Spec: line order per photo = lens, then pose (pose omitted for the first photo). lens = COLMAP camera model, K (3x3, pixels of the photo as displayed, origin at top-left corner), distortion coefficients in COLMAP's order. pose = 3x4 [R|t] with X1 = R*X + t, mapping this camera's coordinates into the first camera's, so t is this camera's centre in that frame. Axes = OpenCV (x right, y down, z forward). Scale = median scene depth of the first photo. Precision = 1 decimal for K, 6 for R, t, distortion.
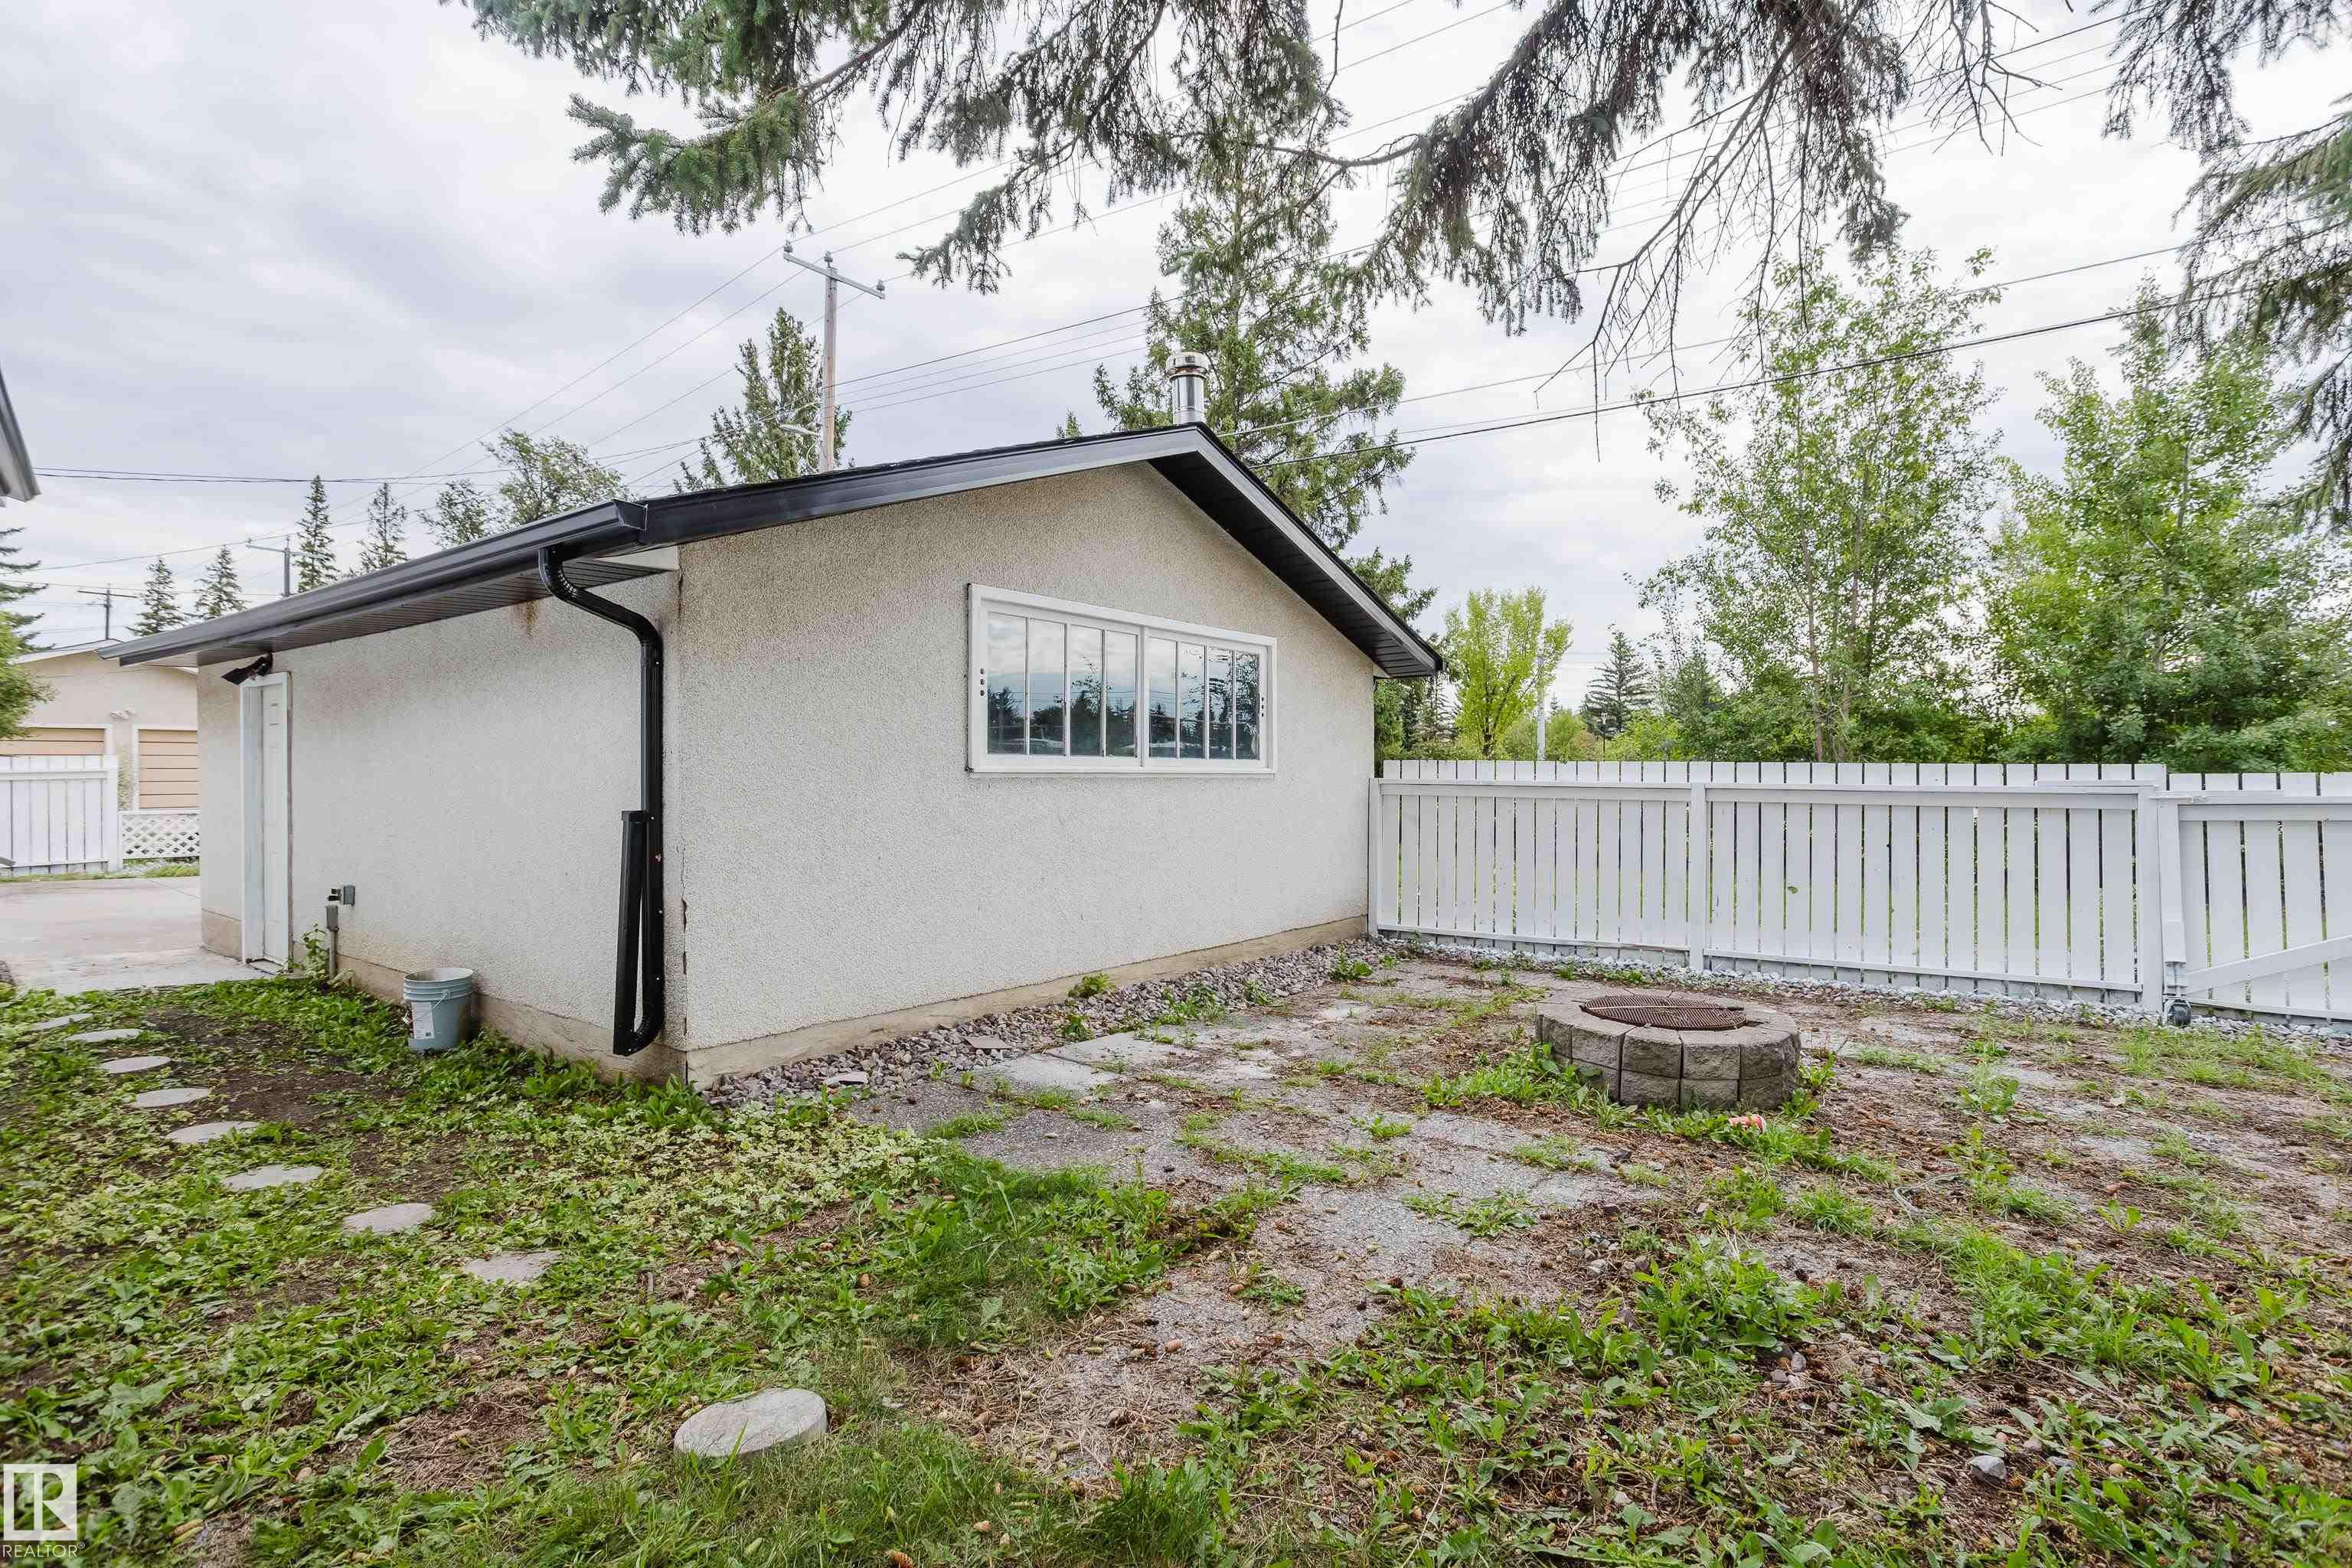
lens RADIAL K [[1137.6, 0, 1176.0], [0, 1137.6, 784.0], [0, 0, 1]] dist [-0.048257, 0.035745]
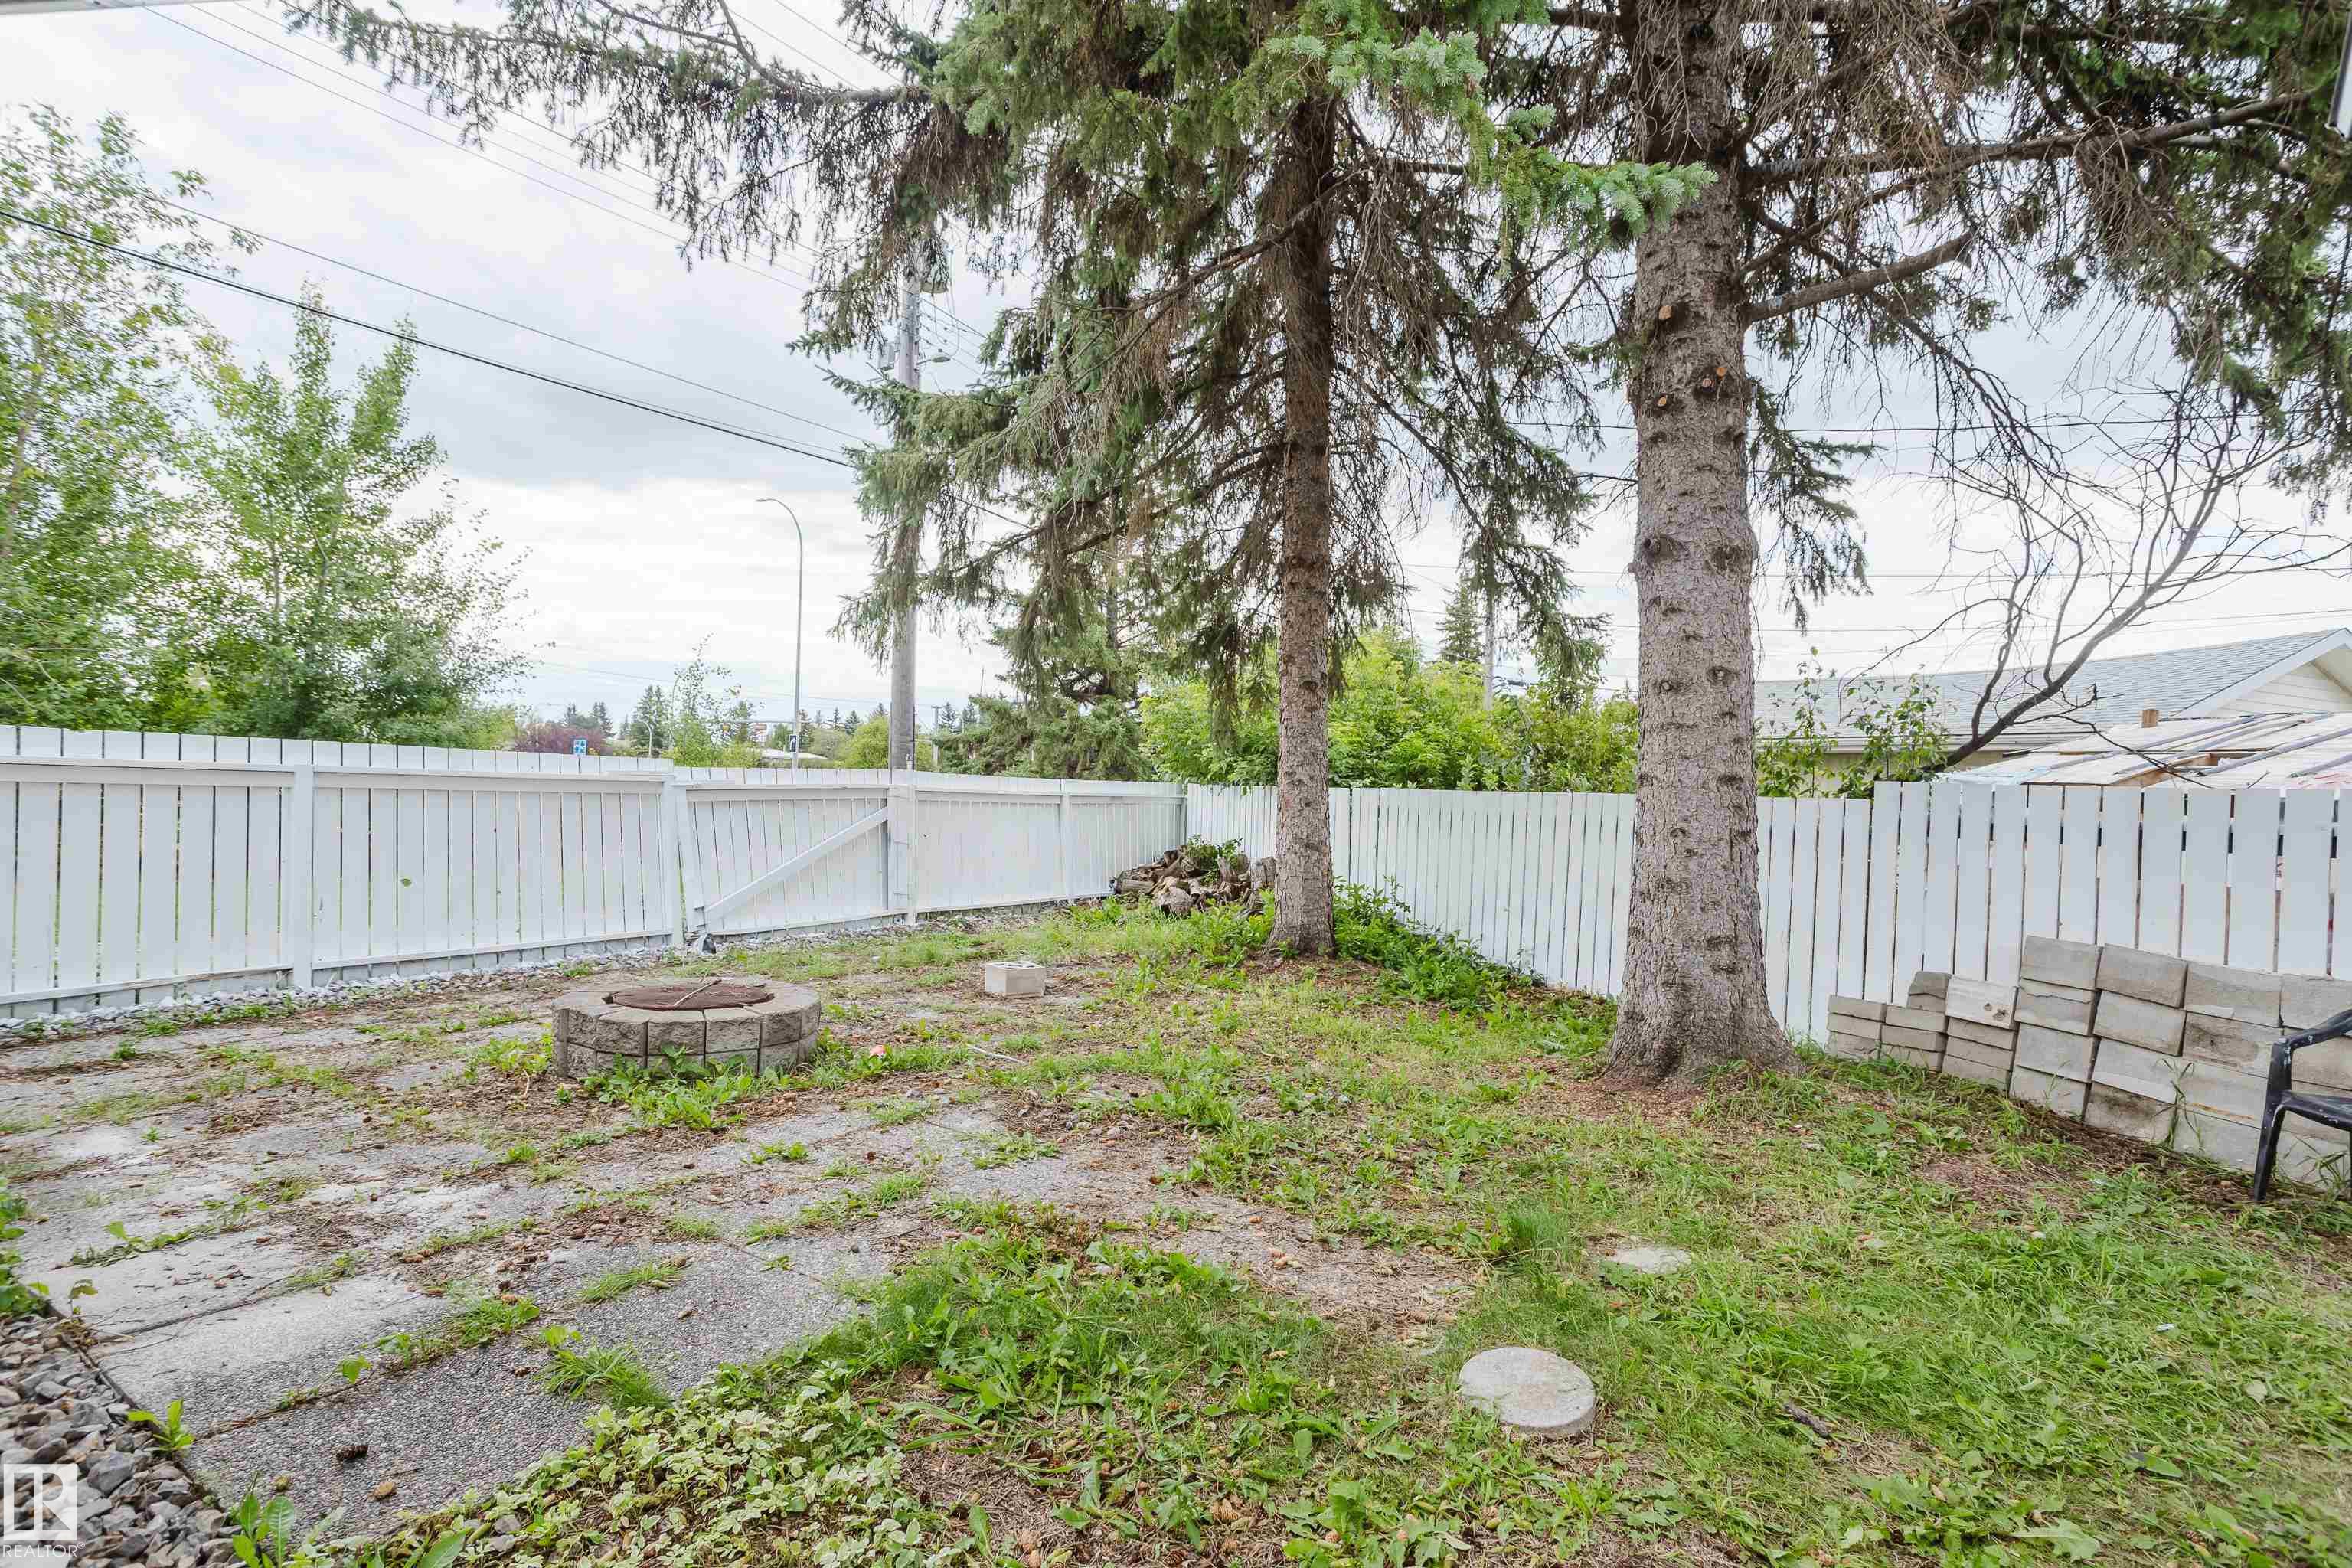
lens RADIAL K [[1137.6, 0, 1176.0], [0, 1137.6, 784.0], [0, 0, 1]] dist [-0.048257, 0.035745]
pose [[-0.054398, 0.001280, 0.998519, -0.713194], [-0.022904, 0.999734, -0.002529, -0.001001], [-0.998257, -0.023008, -0.054354, 0.698407]]
